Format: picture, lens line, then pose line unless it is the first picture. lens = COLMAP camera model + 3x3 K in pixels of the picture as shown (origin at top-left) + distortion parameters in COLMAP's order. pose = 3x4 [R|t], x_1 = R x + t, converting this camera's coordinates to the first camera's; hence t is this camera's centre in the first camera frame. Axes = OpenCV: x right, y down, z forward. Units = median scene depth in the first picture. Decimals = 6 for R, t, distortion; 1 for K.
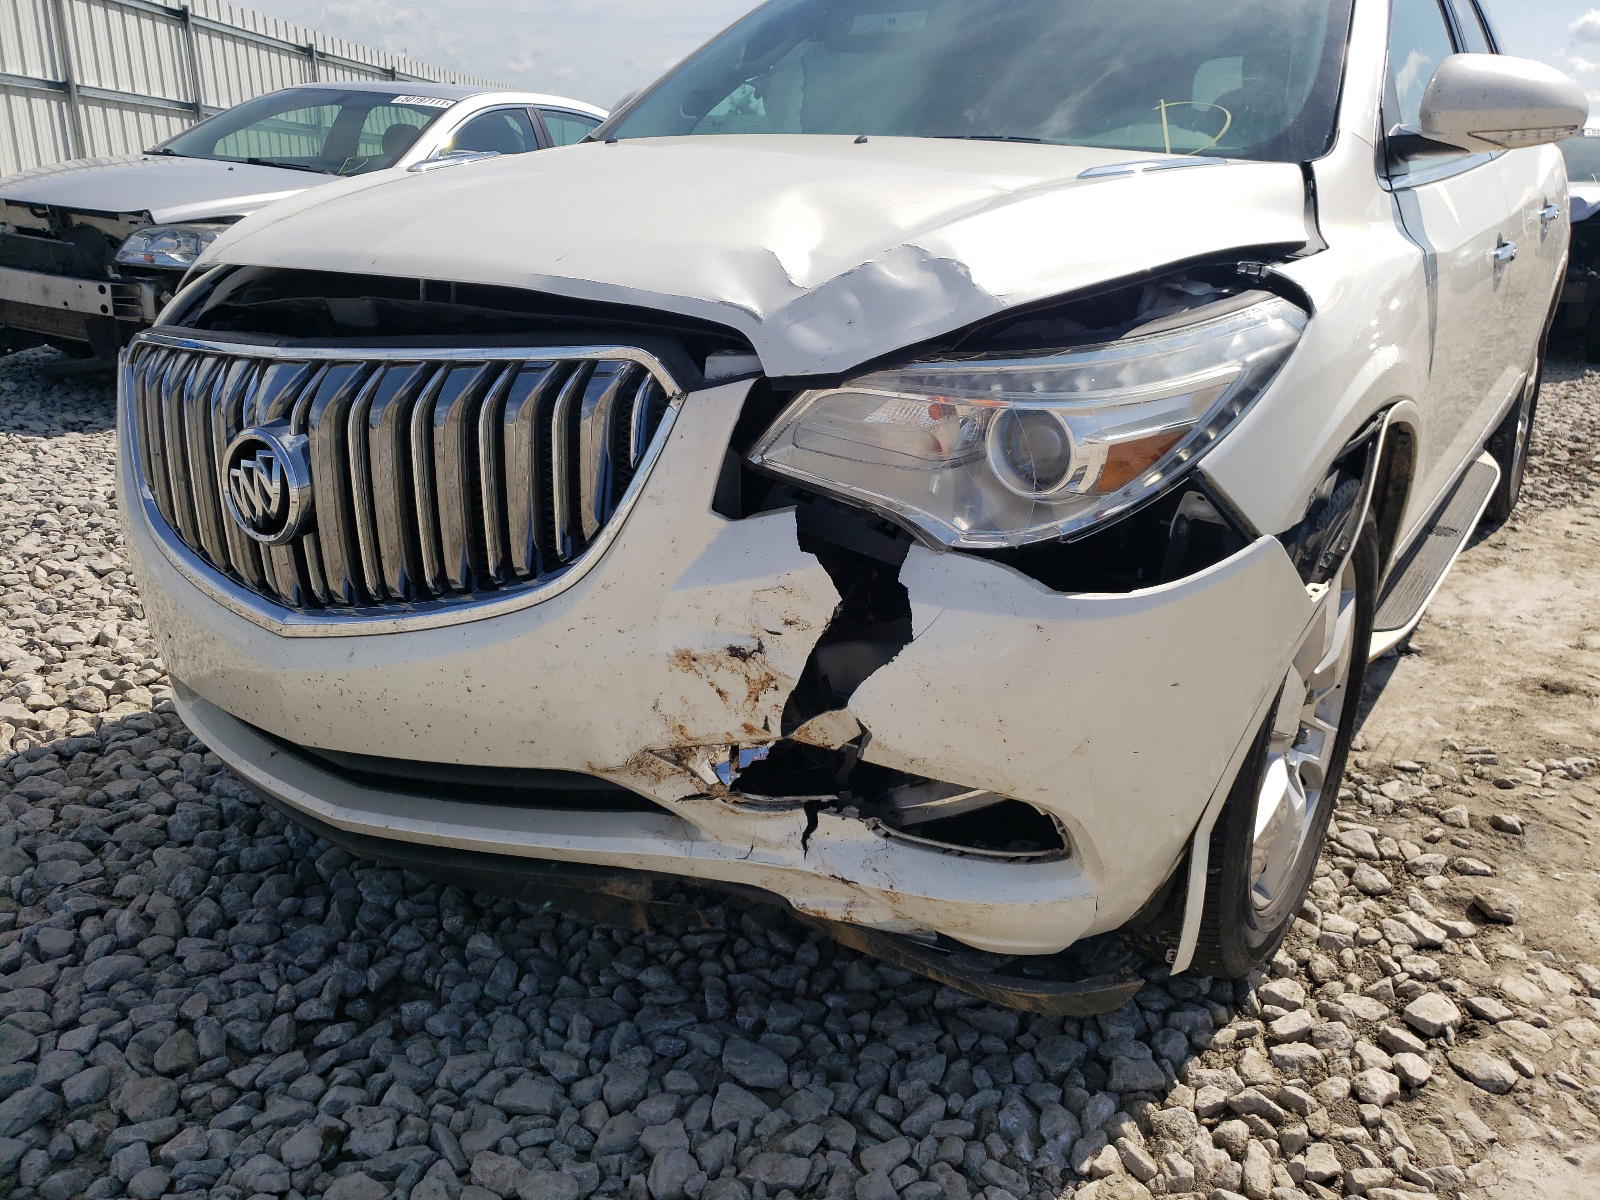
lens RADIAL K [[1213.0, 0, 800.0], [0, 1213.0, 600.0], [0, 0, 1]] dist [0.005781, 0.042893]
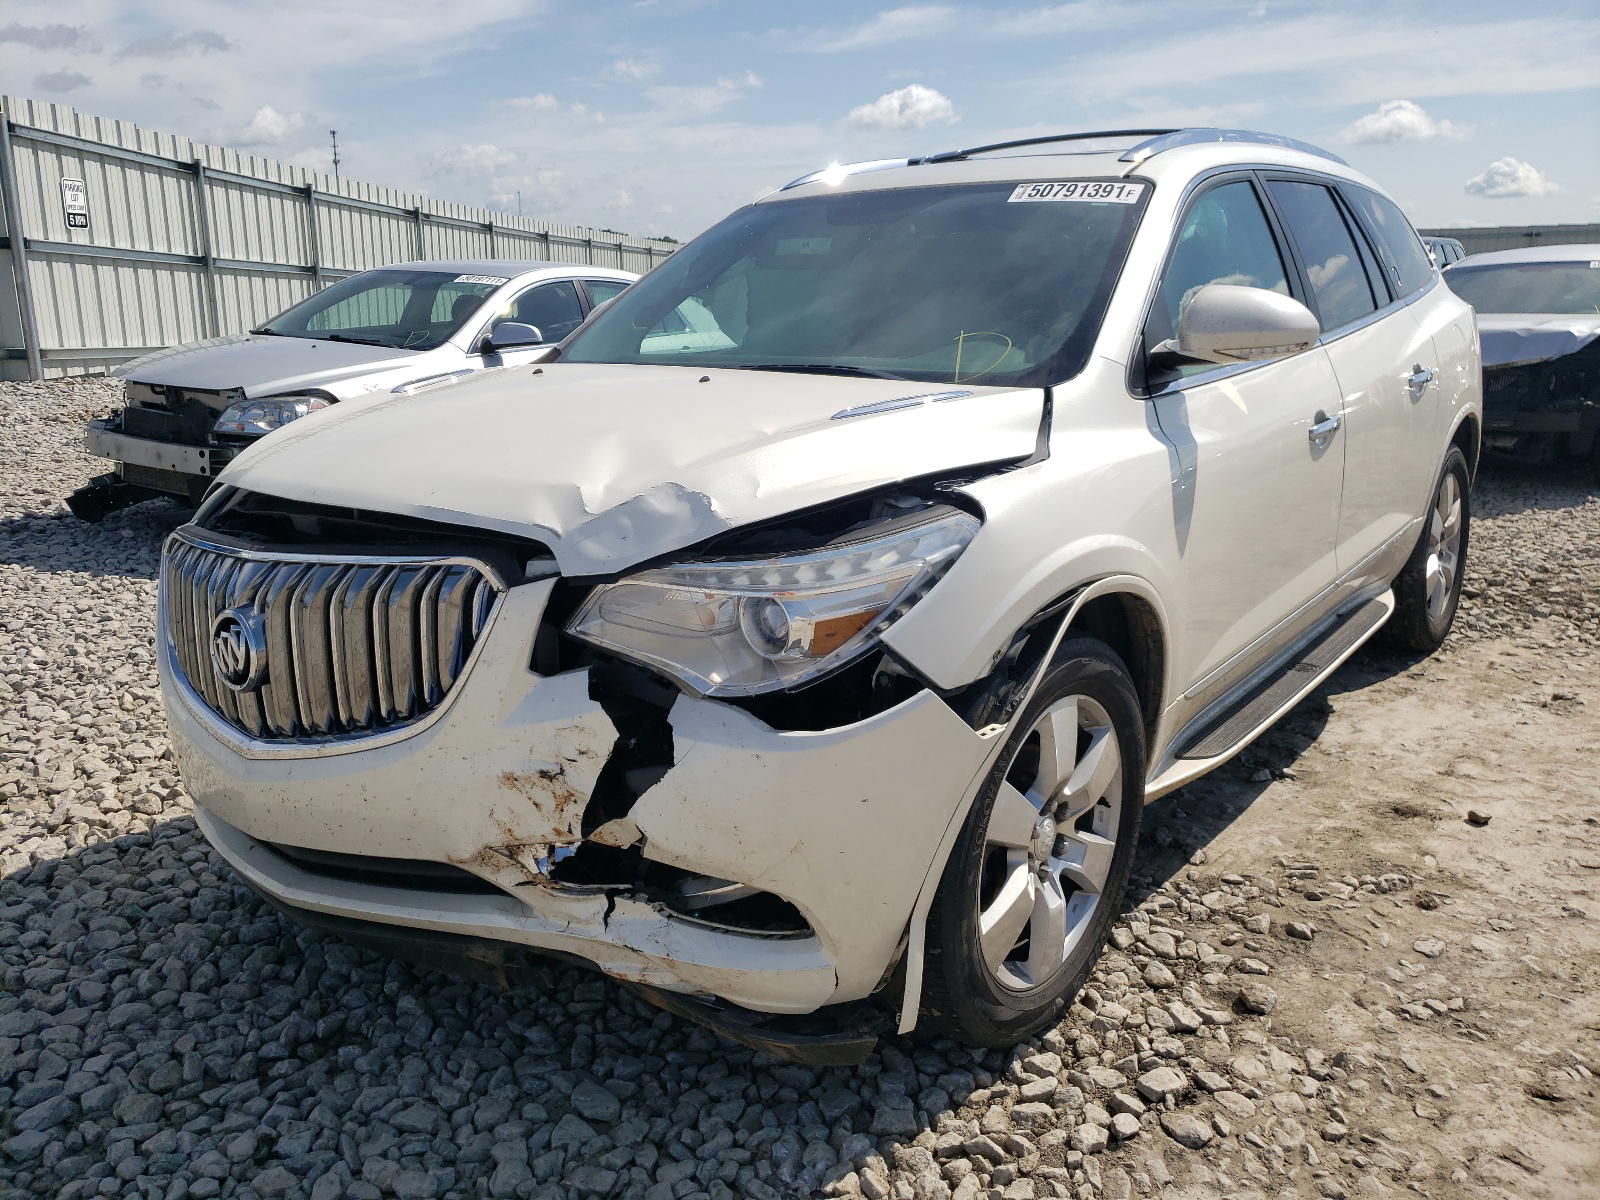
lens RADIAL K [[1271.1, 0, 800.0], [0, 1271.1, 600.0], [0, 0, 1]] dist [0.000368, 0.070421]
pose [[0.993724, -0.004186, -0.111778, 0.311348], [-0.005209, 0.996484, -0.083624, -0.028084], [0.111735, 0.083681, 0.990208, -0.320651]]
